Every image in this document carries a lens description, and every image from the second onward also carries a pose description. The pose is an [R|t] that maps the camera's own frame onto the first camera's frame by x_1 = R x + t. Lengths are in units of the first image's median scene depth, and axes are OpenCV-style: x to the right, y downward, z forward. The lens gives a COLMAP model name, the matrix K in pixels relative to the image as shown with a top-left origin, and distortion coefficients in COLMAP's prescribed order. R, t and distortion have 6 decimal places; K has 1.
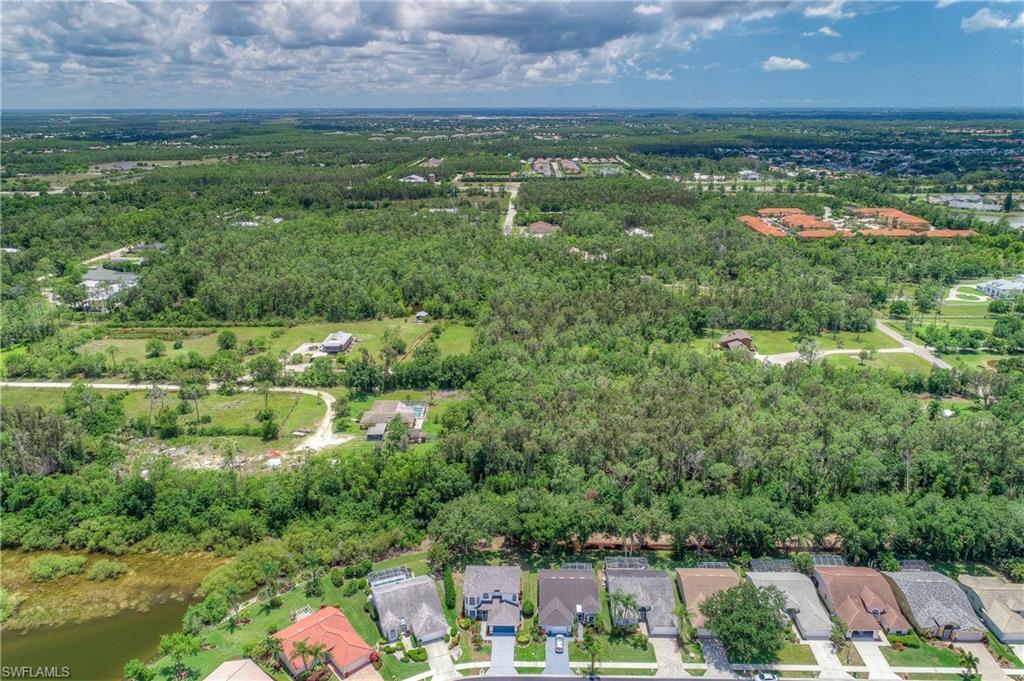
lens RADIAL K [[694.8, 0, 514.8], [0, 694.8, 341.0], [0, 0, 1]] dist [-0.012818, 0.008139]
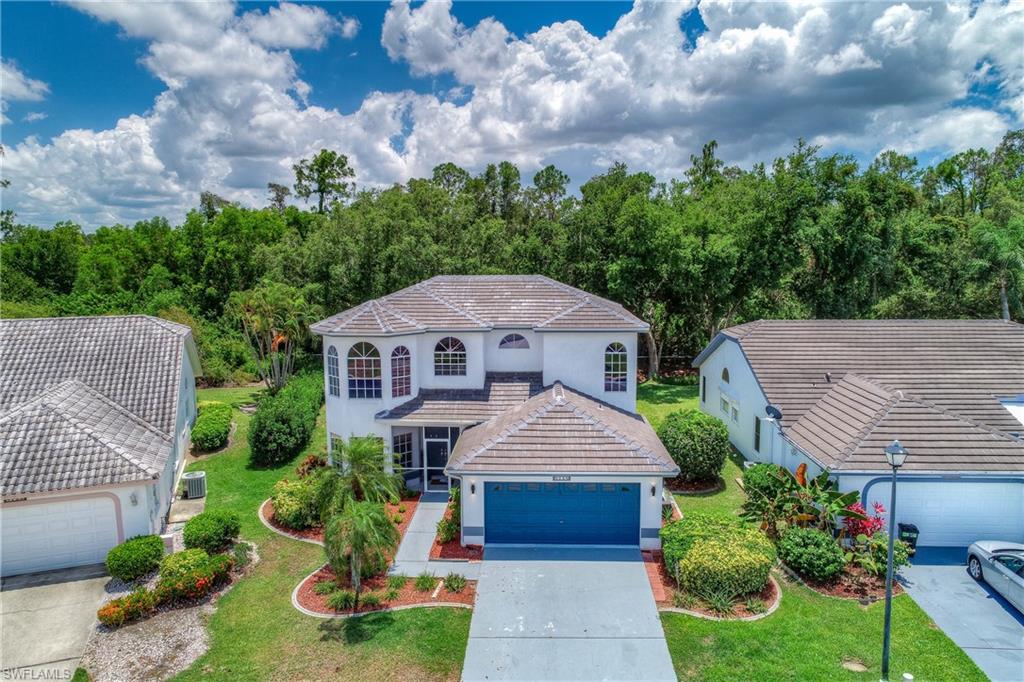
lens RADIAL K [[694.8, 0, 510.6], [0, 694.8, 336.4], [0, 0, 1]] dist [-0.012818, 0.008139]
pose [[0.999803, -0.002376, -0.019717, -0.023779], [-0.001572, 0.980228, -0.197863, 0.412502], [0.019797, 0.197855, 0.980031, 0.863157]]
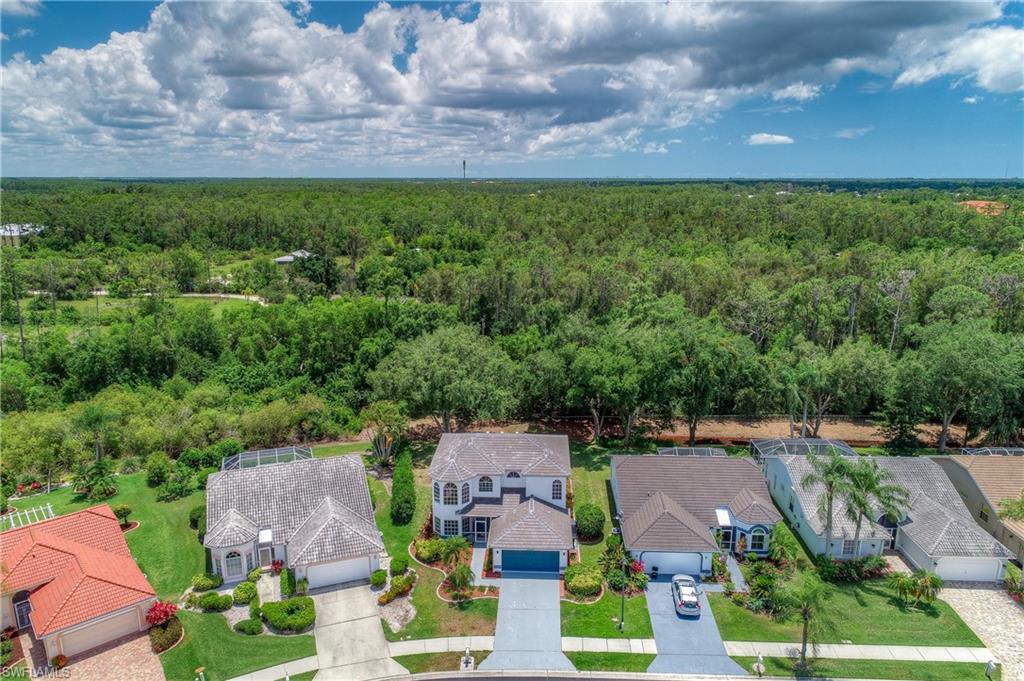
lens RADIAL K [[694.8, 0, 512.4], [0, 694.8, 341.1], [0, 0, 1]] dist [-0.012818, 0.008139]
pose [[0.999667, 0.006301, -0.025010, -0.017369], [-0.008533, 0.995892, -0.090147, 0.334307], [0.024339, 0.090331, 0.995614, 0.619663]]
